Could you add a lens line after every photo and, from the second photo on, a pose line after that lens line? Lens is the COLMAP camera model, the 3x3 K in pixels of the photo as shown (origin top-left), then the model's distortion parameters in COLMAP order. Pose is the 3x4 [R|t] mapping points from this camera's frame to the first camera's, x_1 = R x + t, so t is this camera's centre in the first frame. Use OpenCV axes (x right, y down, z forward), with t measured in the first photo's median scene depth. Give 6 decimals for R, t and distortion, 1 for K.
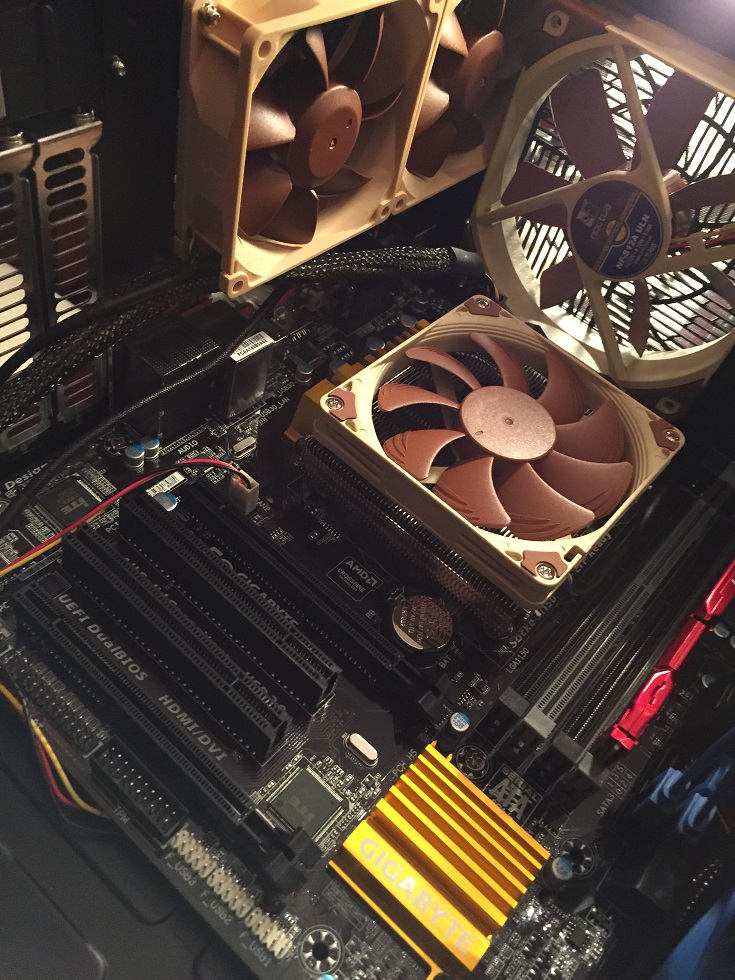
lens RADIAL K [[834.7, 0, 365.5], [0, 834.7, 494.4], [0, 0, 1]] dist [0.061637, -0.042644]
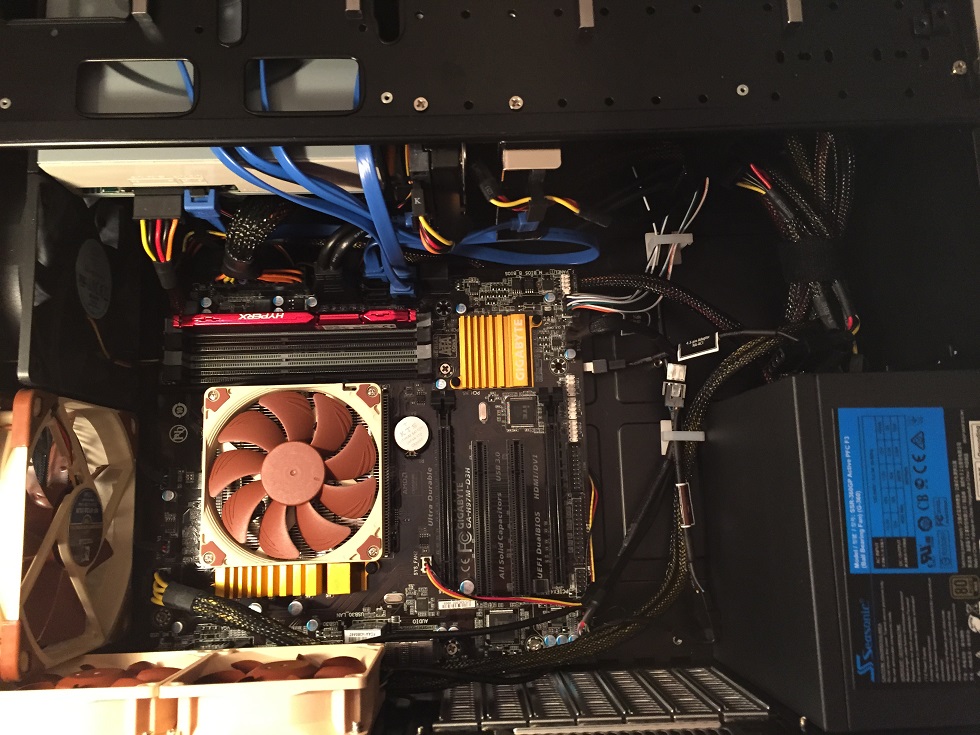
lens RADIAL K [[834.7, 0, 488.1], [0, 834.7, 369.0], [0, 0, 1]] dist [0.061637, -0.042644]
pose [[-0.656952, -0.746128, -0.108200, 0.277456], [0.479568, -0.524292, 0.703656, -1.035683], [-0.581746, 0.410379, 0.702254, -0.459635]]
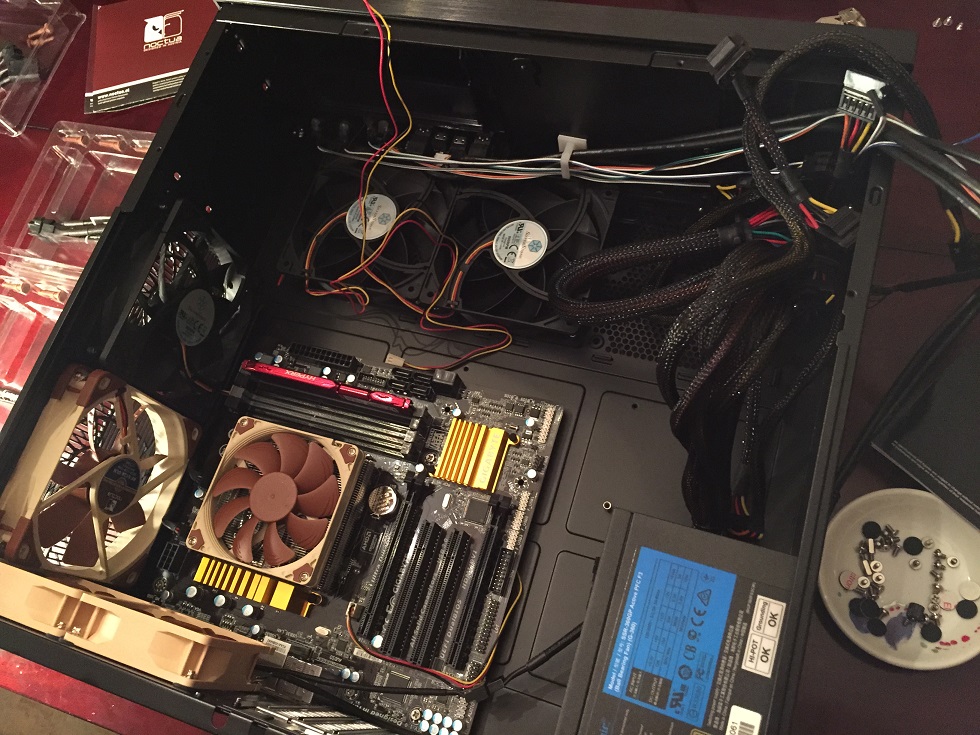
lens RADIAL K [[834.7, 0, 487.1], [0, 834.7, 372.0], [0, 0, 1]] dist [0.061637, -0.042644]
pose [[-0.413853, -0.881778, 0.226258, -0.256463], [0.784914, -0.219739, 0.579332, -0.871134], [-0.461124, 0.417351, 0.783059, -1.025793]]
